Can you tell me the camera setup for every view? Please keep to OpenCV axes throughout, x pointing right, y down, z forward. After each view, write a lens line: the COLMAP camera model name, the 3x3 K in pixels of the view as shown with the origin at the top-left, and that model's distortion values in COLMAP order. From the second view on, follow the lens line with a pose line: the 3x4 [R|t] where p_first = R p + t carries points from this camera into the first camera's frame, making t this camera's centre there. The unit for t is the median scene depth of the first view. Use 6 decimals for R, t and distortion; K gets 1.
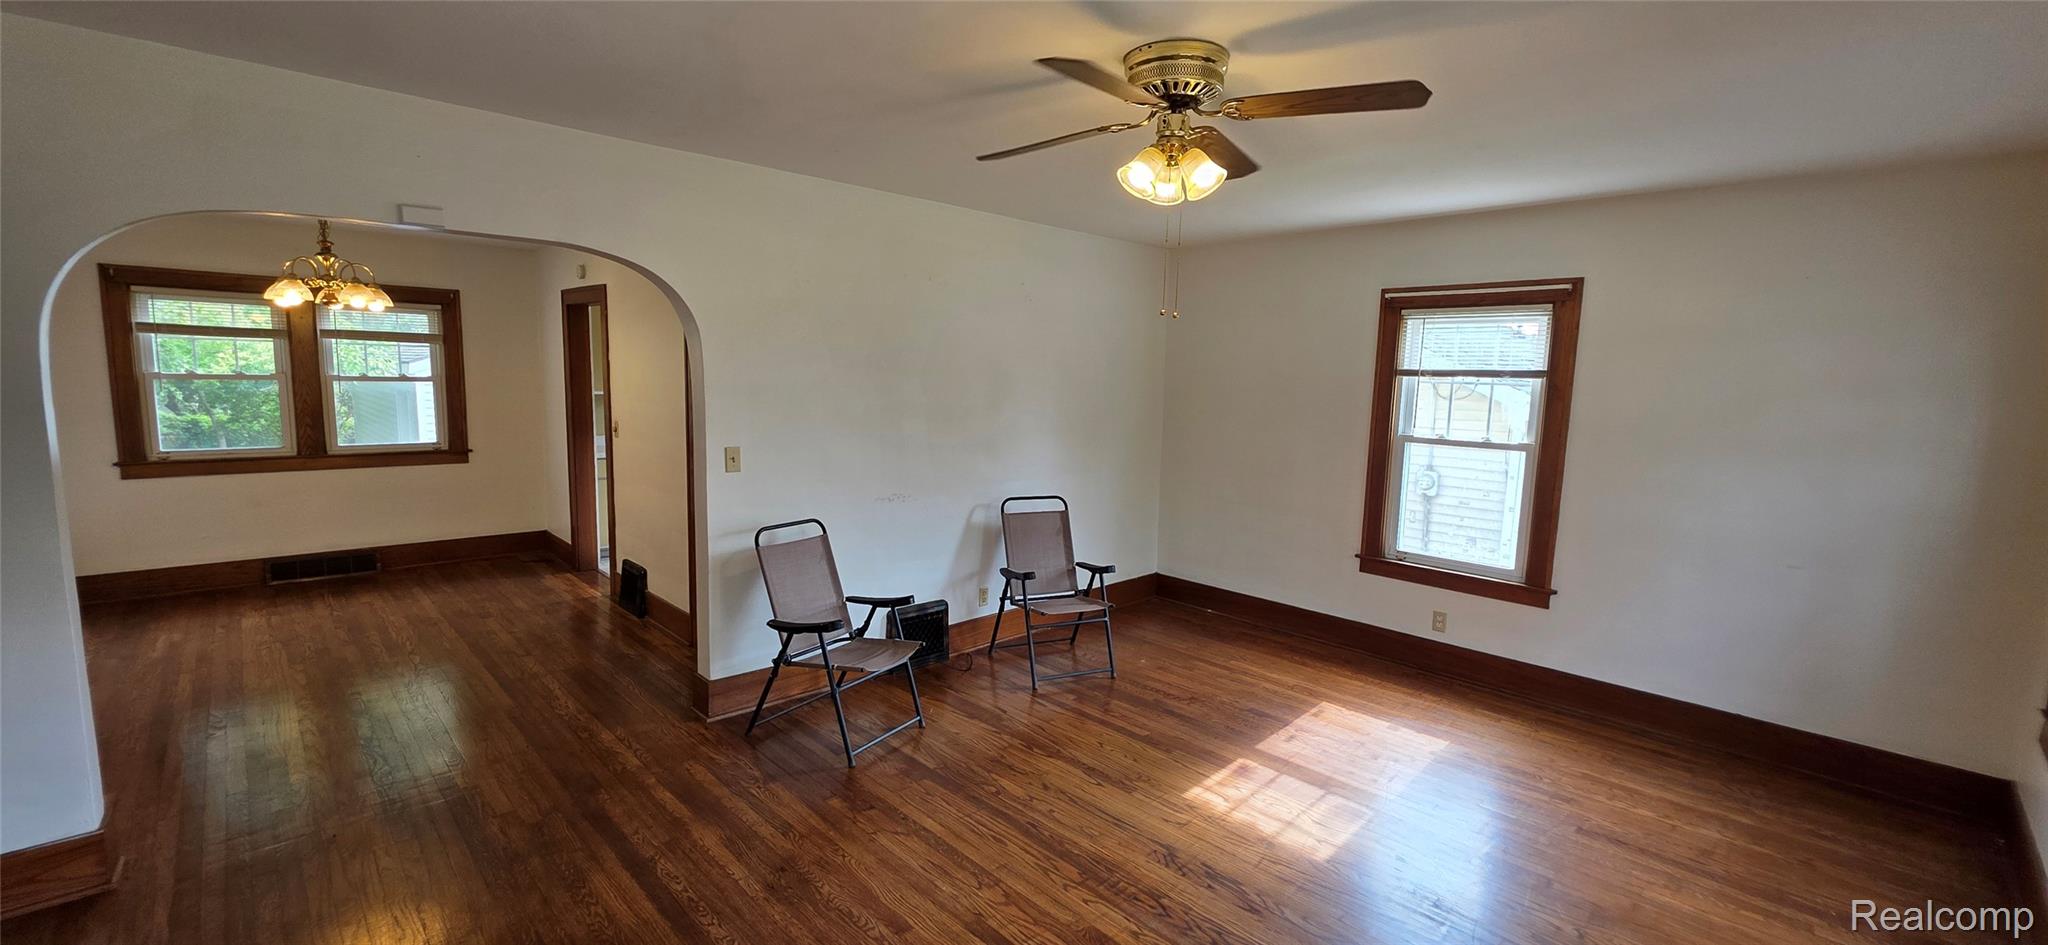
lens RADIAL K [[819.5, 0, 1018.6], [0, 819.5, 469.9], [0, 0, 1]] dist [0.006666, -0.000768]
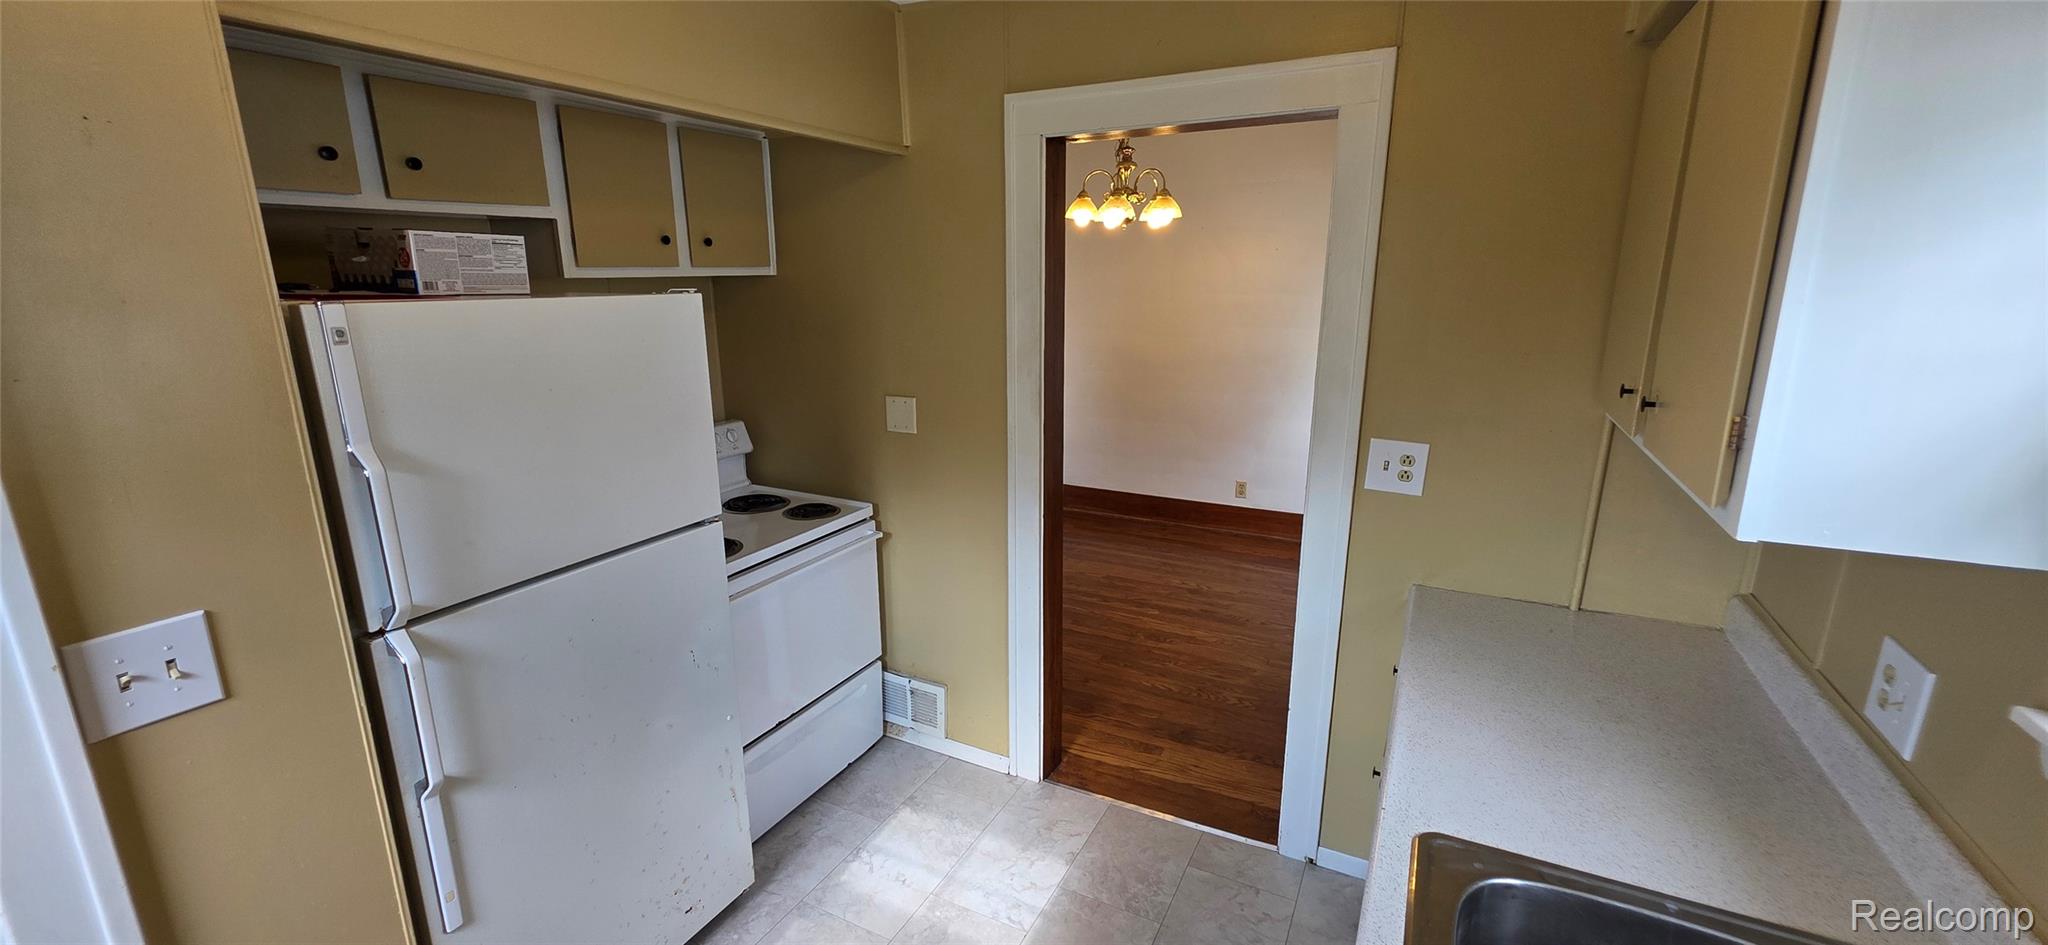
lens RADIAL K [[819.5, 0, 1014.8], [0, 819.5, 476.2], [0, 0, 1]] dist [0.006666, -0.000768]
pose [[-0.945532, 0.056612, -0.320569, -0.399096], [-0.059396, 0.938229, 0.340879, -0.219671], [0.320065, 0.341353, -0.883763, 1.694818]]
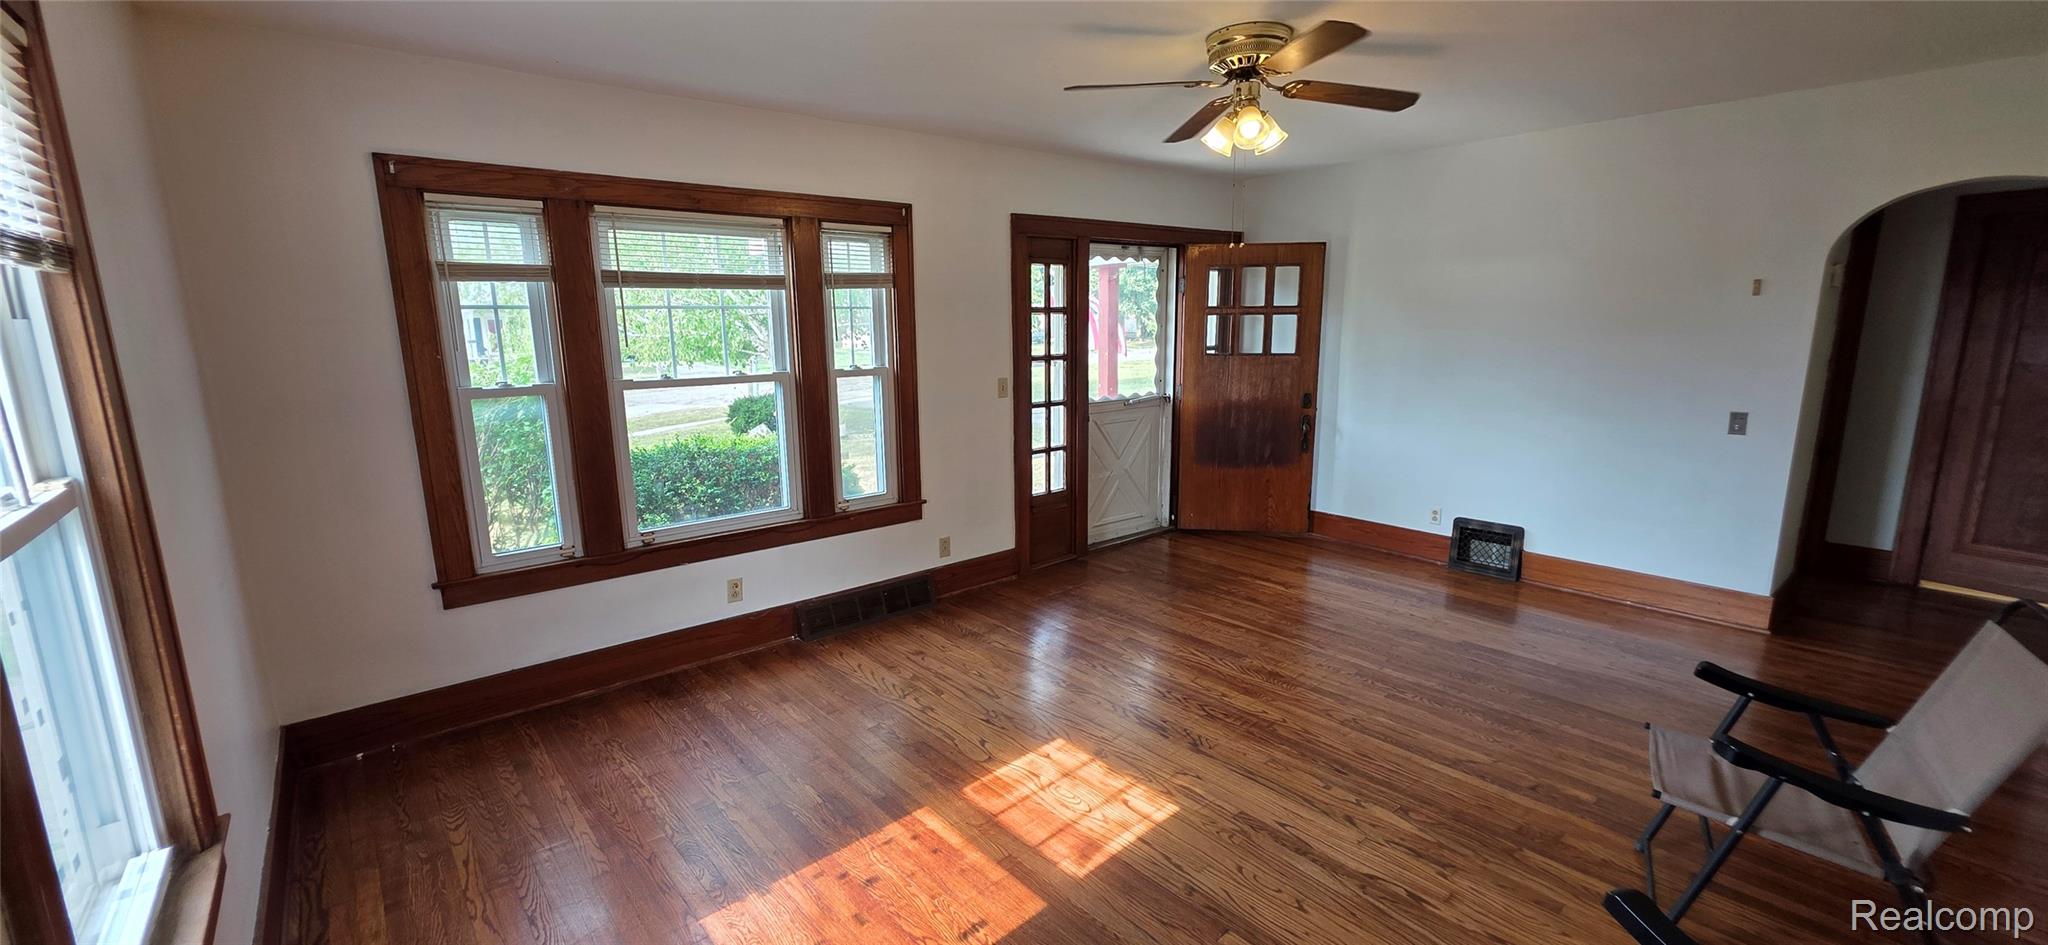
lens RADIAL K [[819.5, 0, 1018.2], [0, 819.5, 474.7], [0, 0, 1]] dist [0.006666, -0.000768]
pose [[-0.998085, -0.023402, 0.057257, 0.218382], [-0.004564, 0.951007, 0.309134, -0.121988], [-0.061686, 0.308281, -0.949293, 1.153589]]
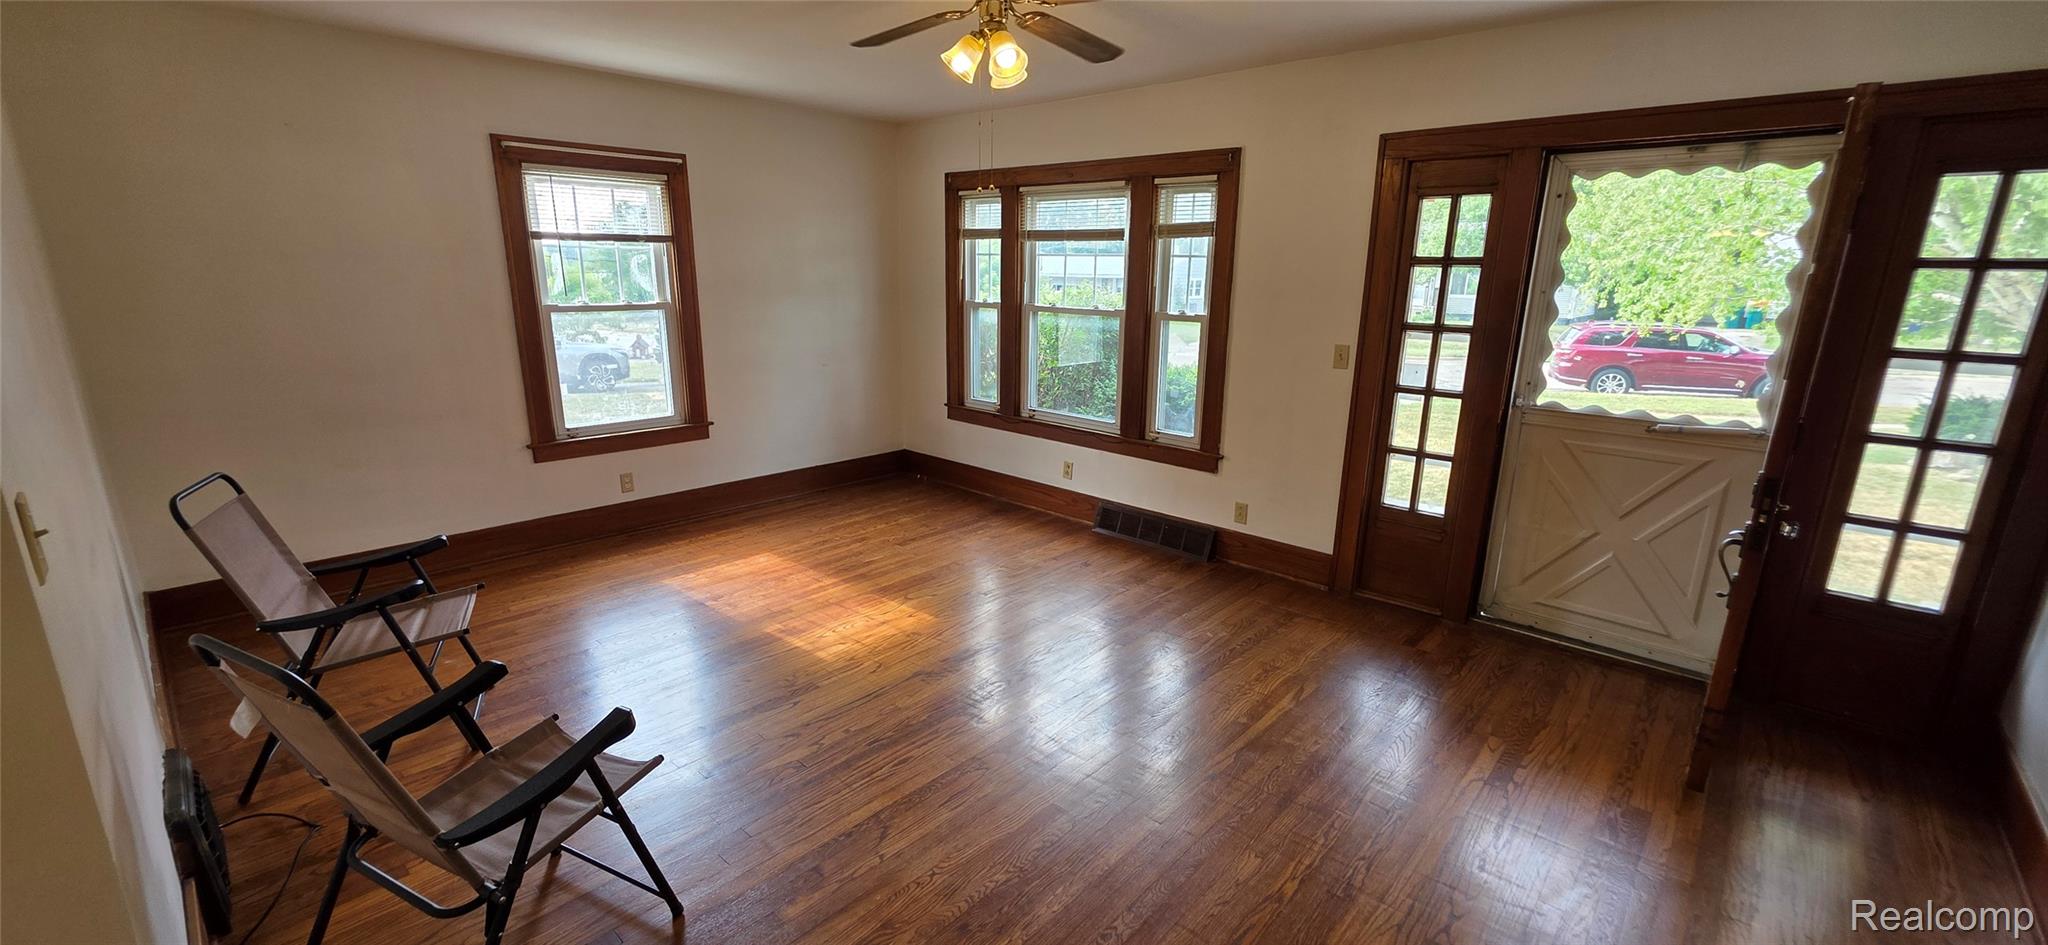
lens RADIAL K [[819.5, 0, 1023.7], [0, 819.5, 472.7], [0, 0, 1]] dist [0.006666, -0.000768]
pose [[-0.069426, -0.268417, 0.960798, -0.507184], [0.104141, 0.955909, 0.274576, -0.059788], [-0.992136, 0.119121, -0.038412, 0.524156]]
